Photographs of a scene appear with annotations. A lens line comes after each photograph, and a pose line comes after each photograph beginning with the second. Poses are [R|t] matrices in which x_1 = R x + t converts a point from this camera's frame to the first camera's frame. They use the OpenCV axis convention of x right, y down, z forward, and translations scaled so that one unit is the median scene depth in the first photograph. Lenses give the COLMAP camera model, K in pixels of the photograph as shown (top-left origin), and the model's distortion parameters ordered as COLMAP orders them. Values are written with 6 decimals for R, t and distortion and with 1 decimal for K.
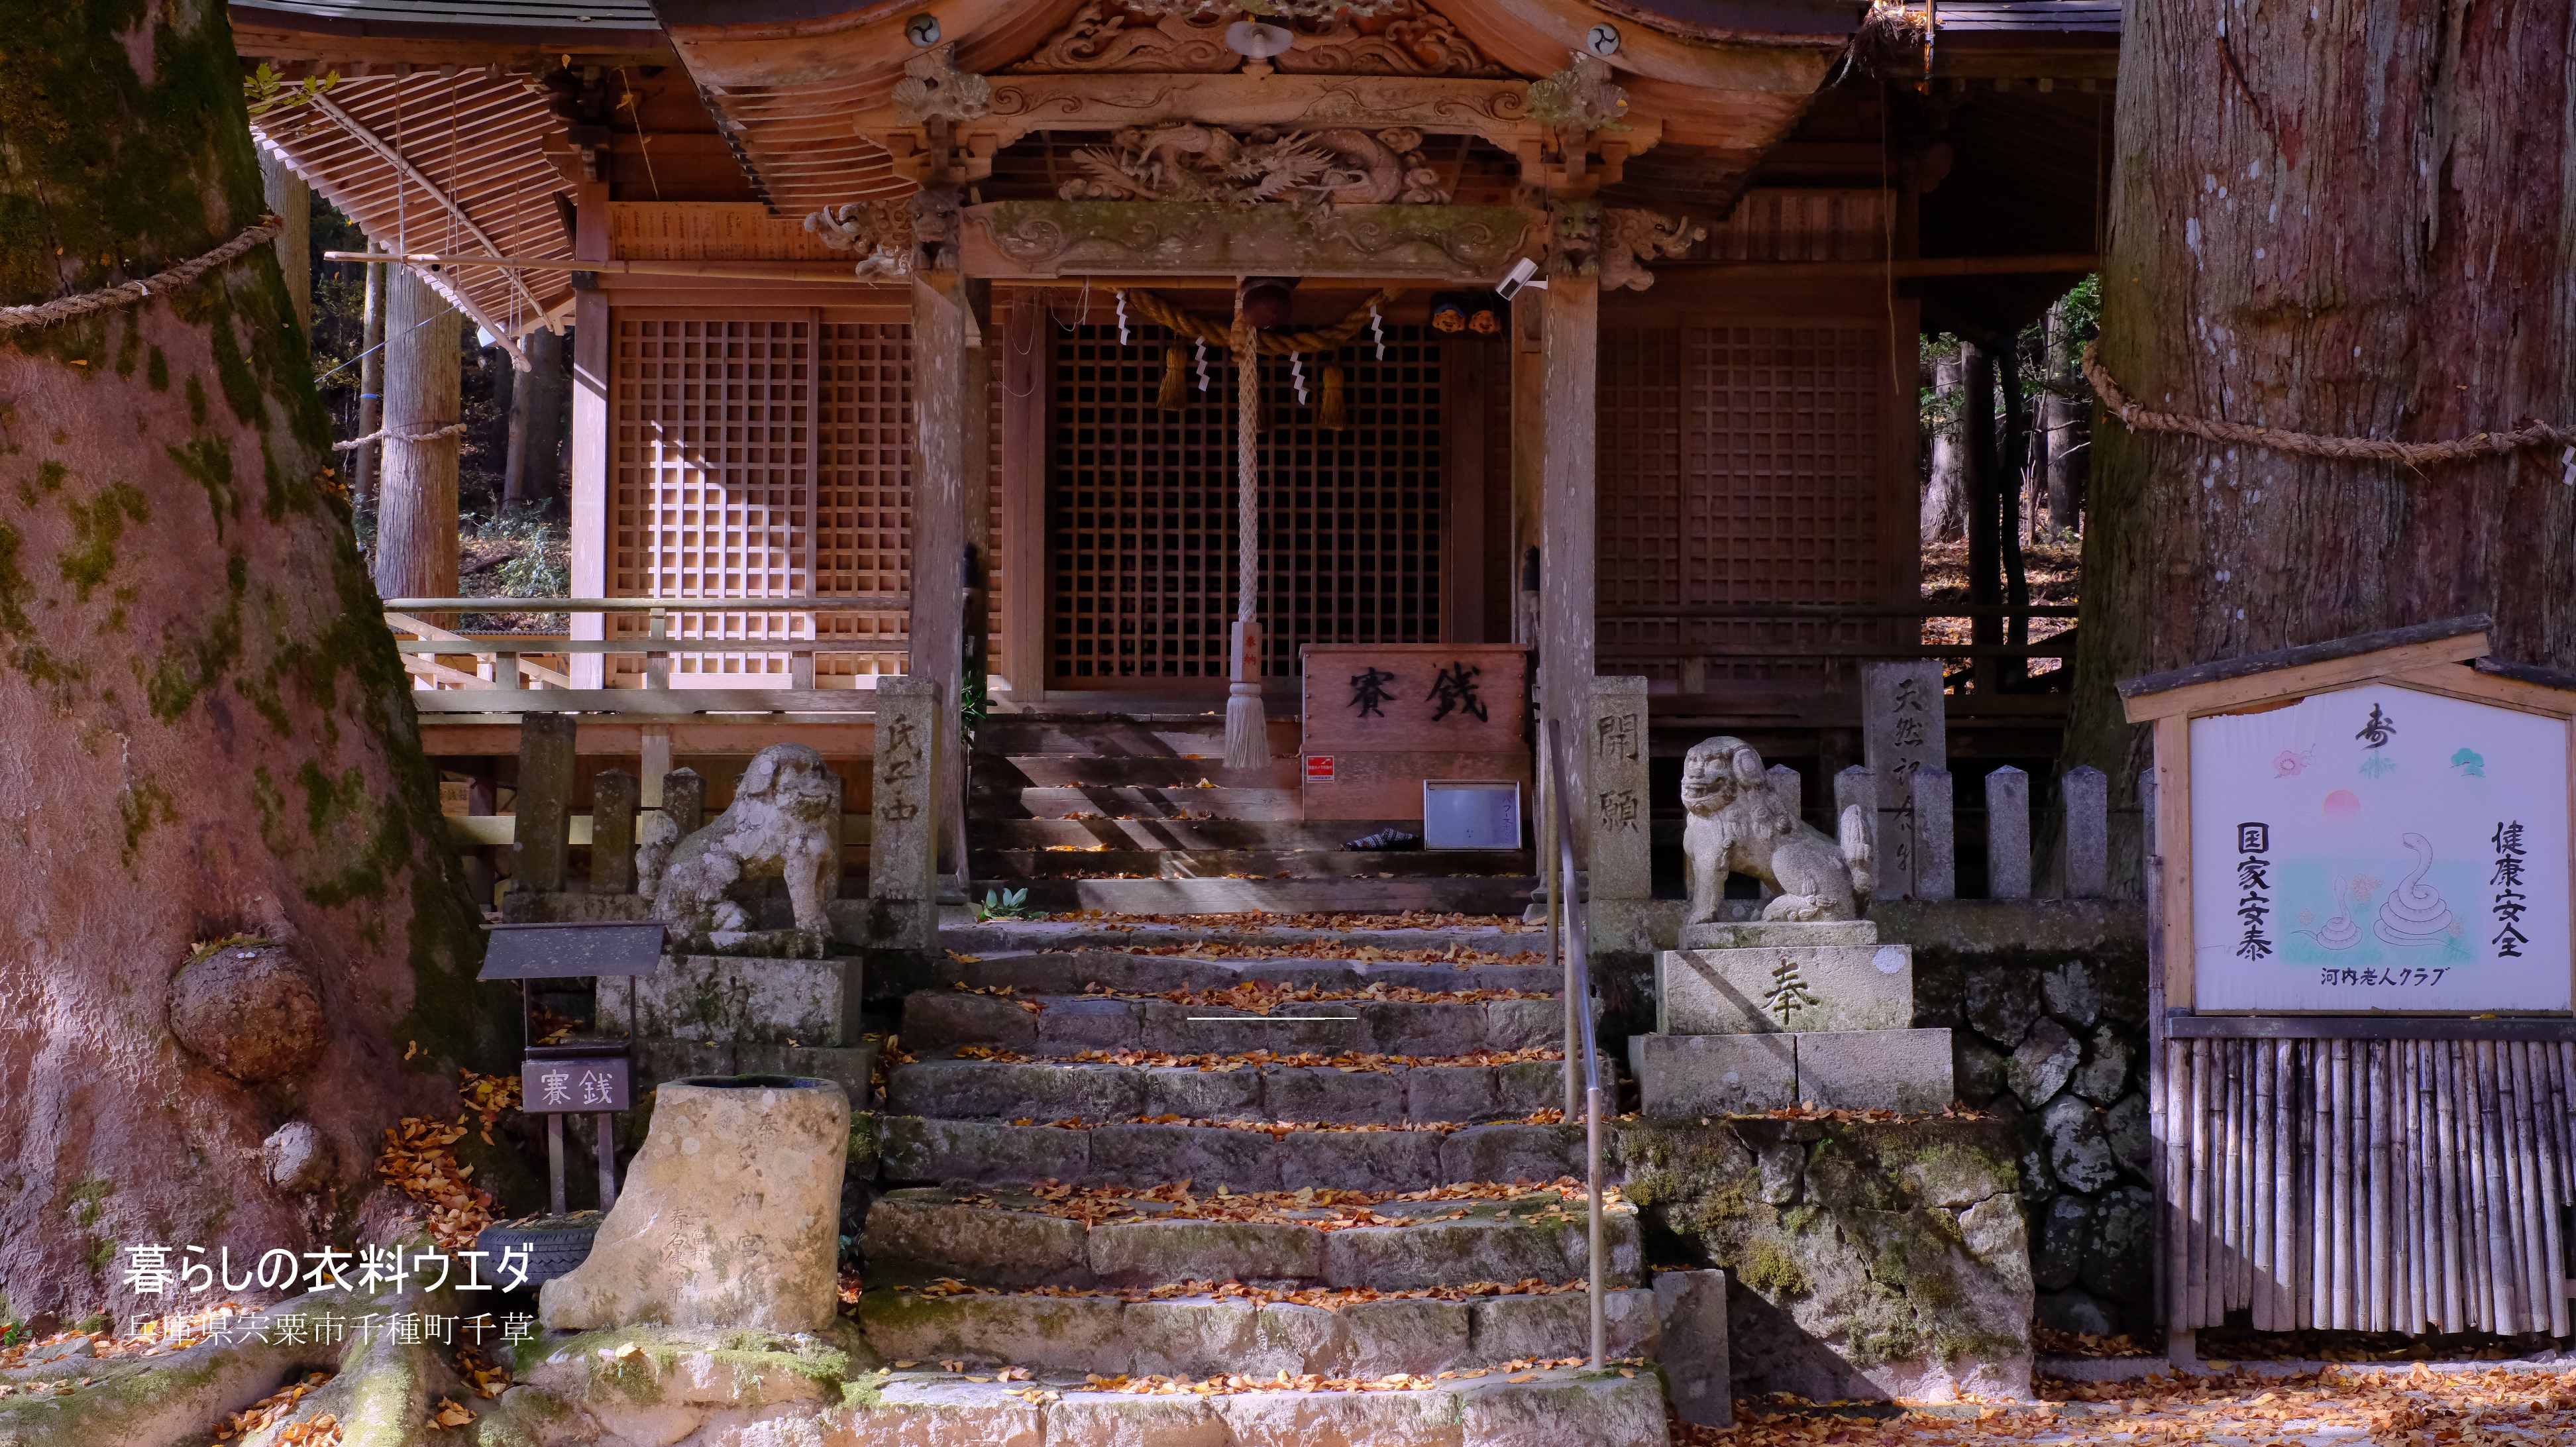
lens RADIAL K [[3955.1, 0, 1297.7], [0, 3955.1, 726.2], [0, 0, 1]] dist [-0.040382, 0.061392]
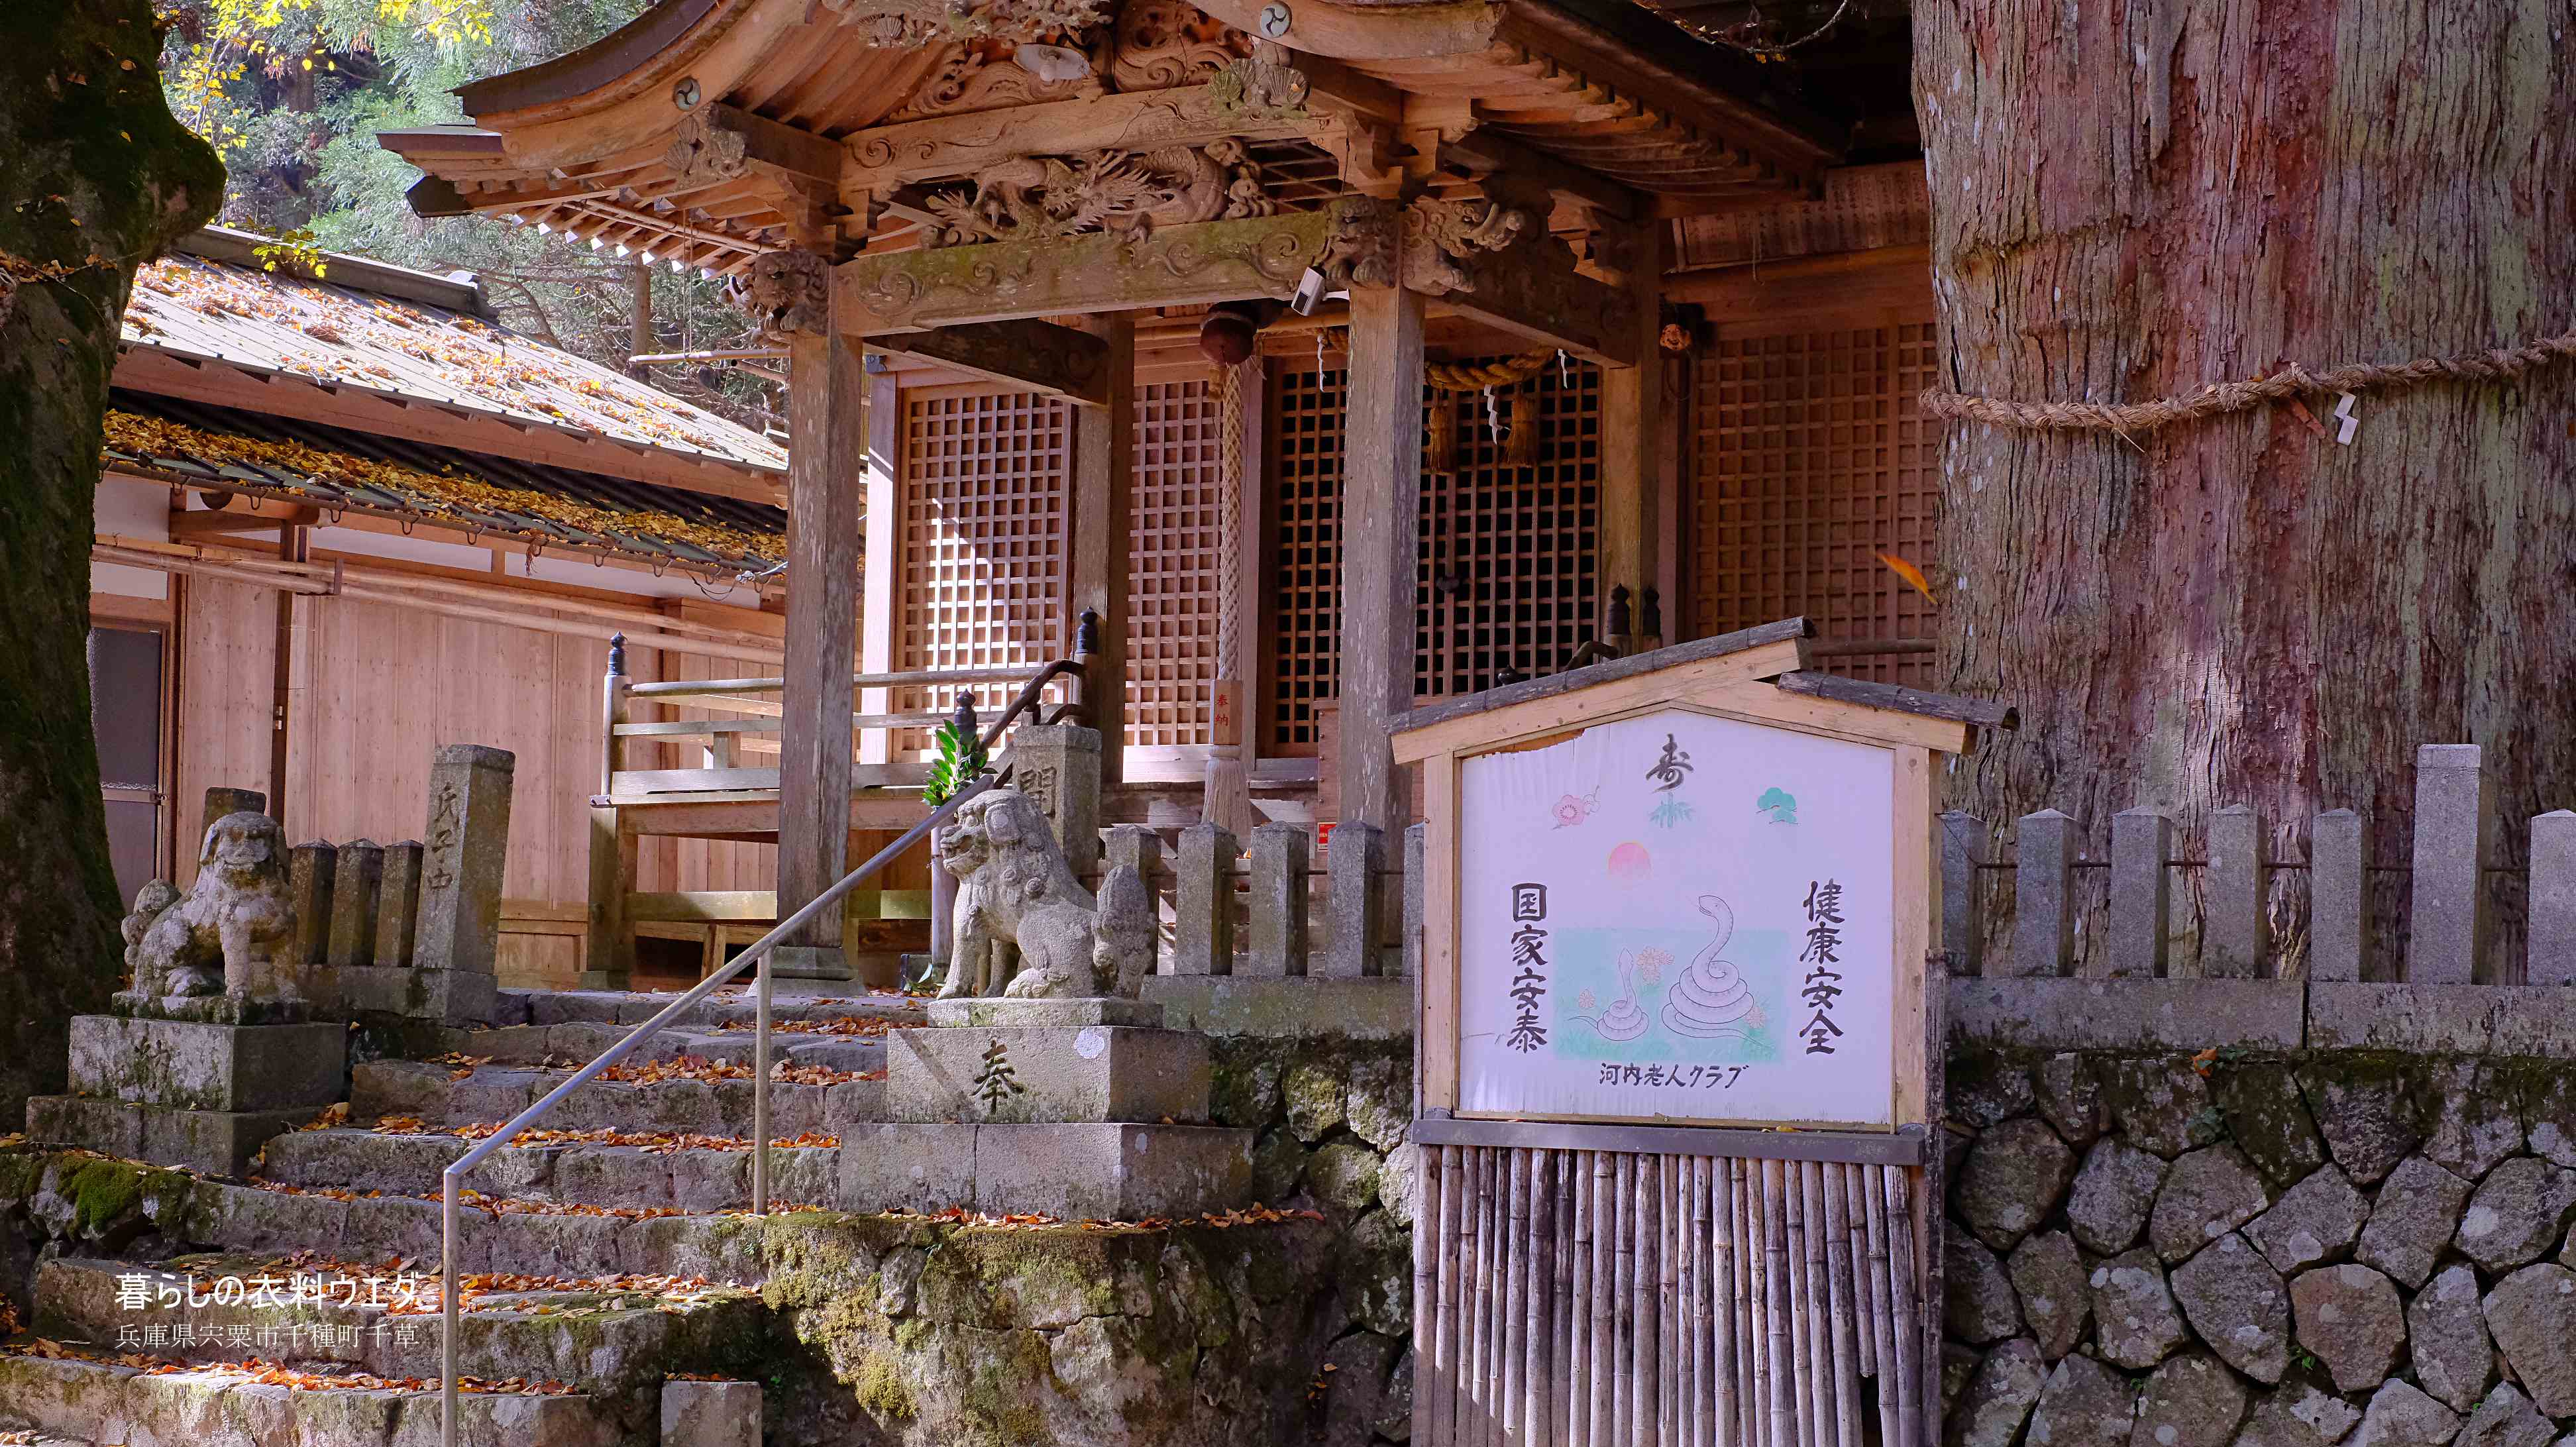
lens RADIAL K [[3955.1, 0, 1297.7], [0, 3955.1, 726.2], [0, 0, 1]] dist [-0.040382, 0.061392]
pose [[0.849074, -0.026202, -0.527623, 0.622030], [0.013589, 0.999522, -0.027770, 0.013631], [0.528099, 0.016409, 0.849024, 0.272341]]
